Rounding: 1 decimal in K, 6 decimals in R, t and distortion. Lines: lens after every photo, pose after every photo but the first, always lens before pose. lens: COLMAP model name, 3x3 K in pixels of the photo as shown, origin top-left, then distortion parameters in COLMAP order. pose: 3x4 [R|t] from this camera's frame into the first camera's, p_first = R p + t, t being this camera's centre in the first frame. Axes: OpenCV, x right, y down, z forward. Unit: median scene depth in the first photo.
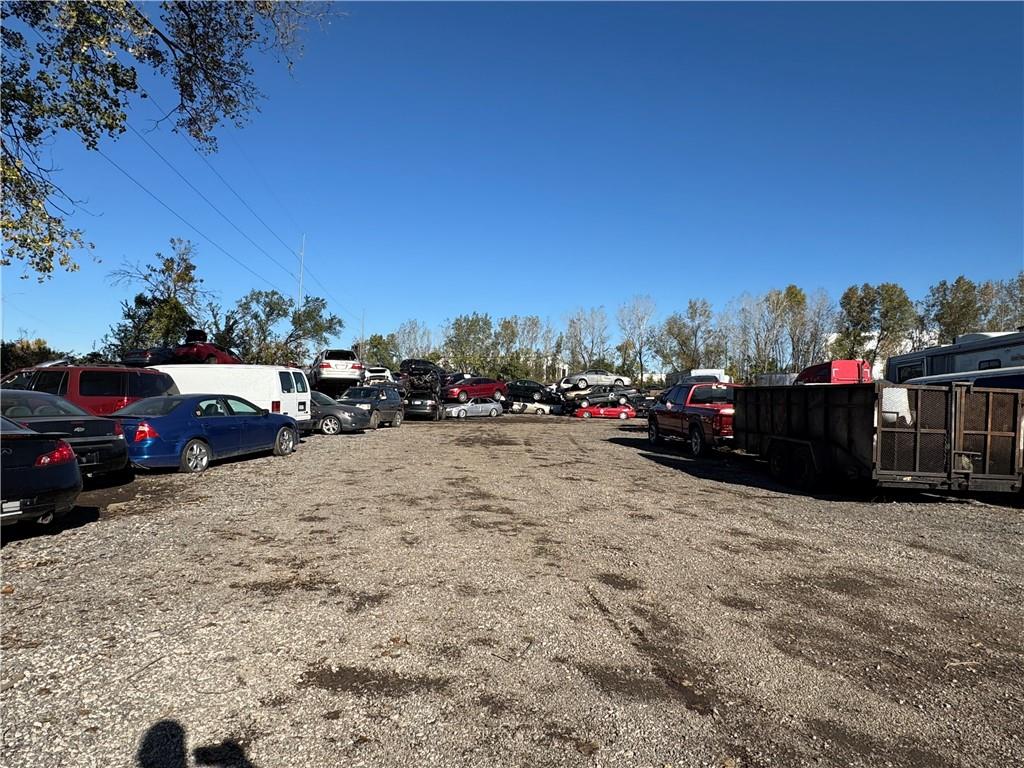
lens RADIAL K [[628.8, 0, 512.0], [0, 628.8, 384.0], [0, 0, 1]] dist [-0.001235, 0.001635]
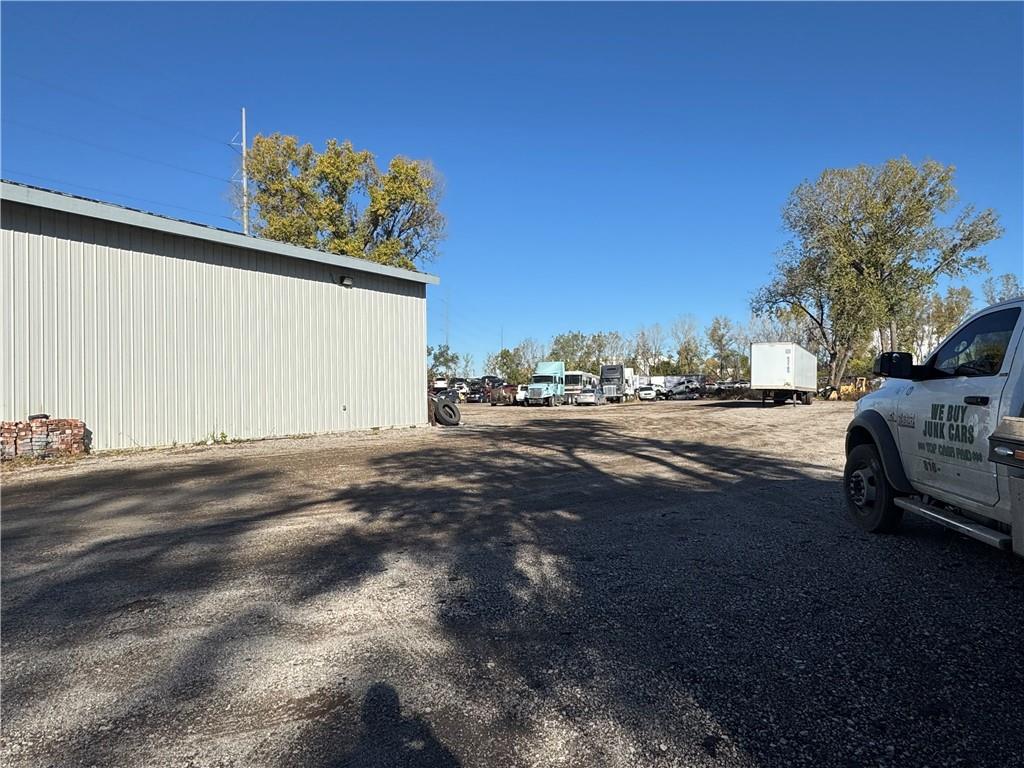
lens RADIAL K [[628.8, 0, 512.0], [0, 628.8, 384.0], [0, 0, 1]] dist [-0.001235, 0.001635]
pose [[0.967677, -0.037201, -0.249433, 0.543368], [0.038014, 0.999276, -0.001560, -0.008100], [0.249310, -0.007972, 0.968391, -1.224800]]
